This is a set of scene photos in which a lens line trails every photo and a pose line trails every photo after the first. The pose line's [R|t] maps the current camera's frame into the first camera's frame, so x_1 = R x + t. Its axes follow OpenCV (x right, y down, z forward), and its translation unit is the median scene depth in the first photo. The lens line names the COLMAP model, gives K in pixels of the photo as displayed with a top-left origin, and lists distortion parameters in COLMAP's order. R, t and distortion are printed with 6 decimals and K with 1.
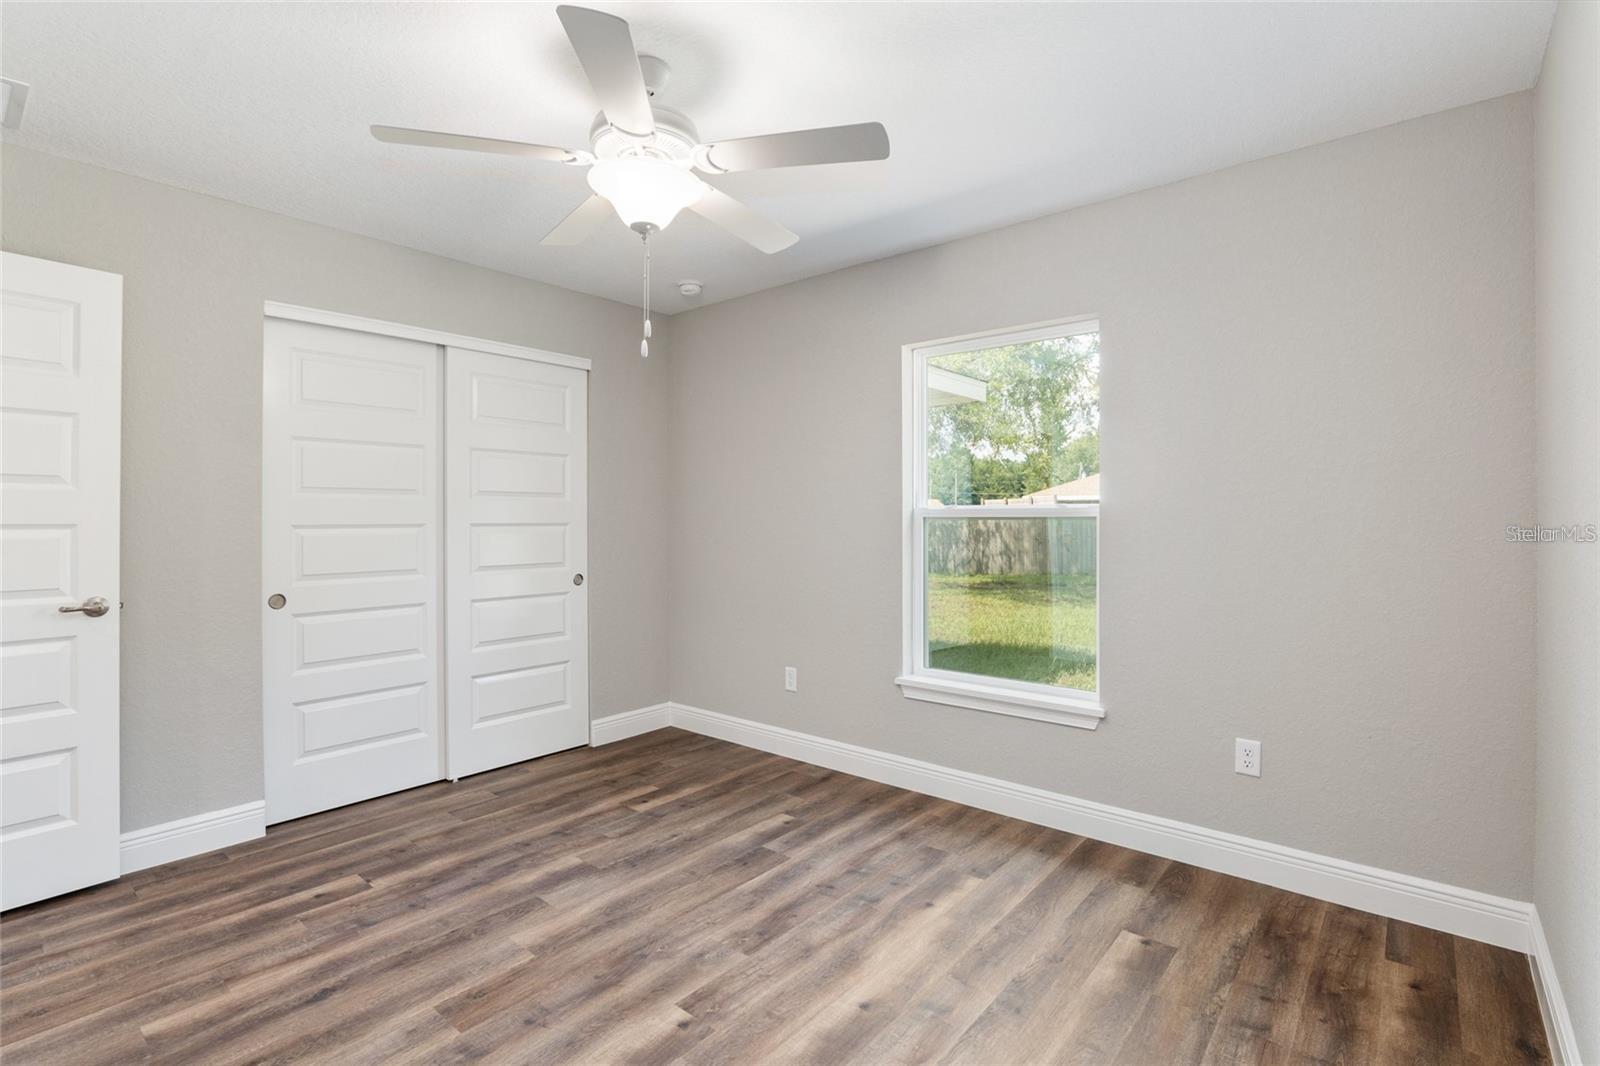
lens RADIAL K [[741.9, 0, 800.0], [0, 741.9, 533.0], [0, 0, 1]] dist [-0.023713, 0.006465]
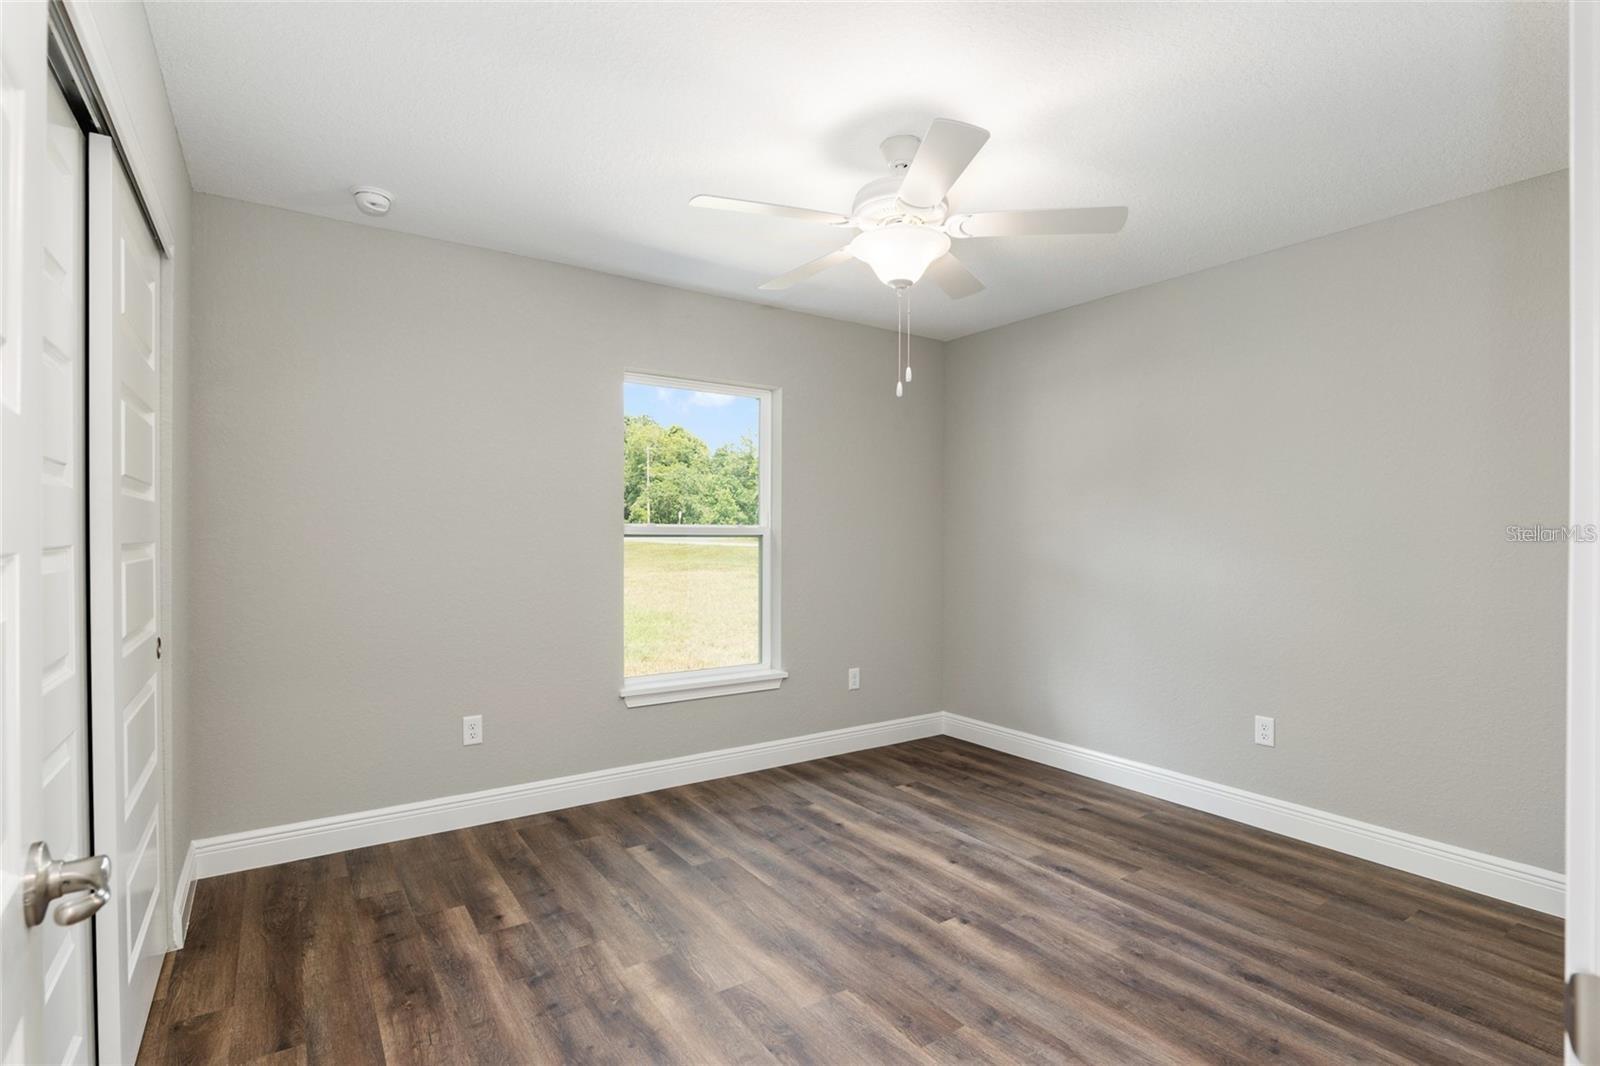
lens RADIAL K [[758.9, 0, 799.6], [0, 758.9, 529.5], [0, 0, 1]] dist [-0.017322, 0.001296]
pose [[0.276872, 0.010919, 0.960845, -1.030590], [0.015381, 0.999757, -0.015793, -0.006356], [-0.960784, 0.019152, 0.276637, 0.602698]]
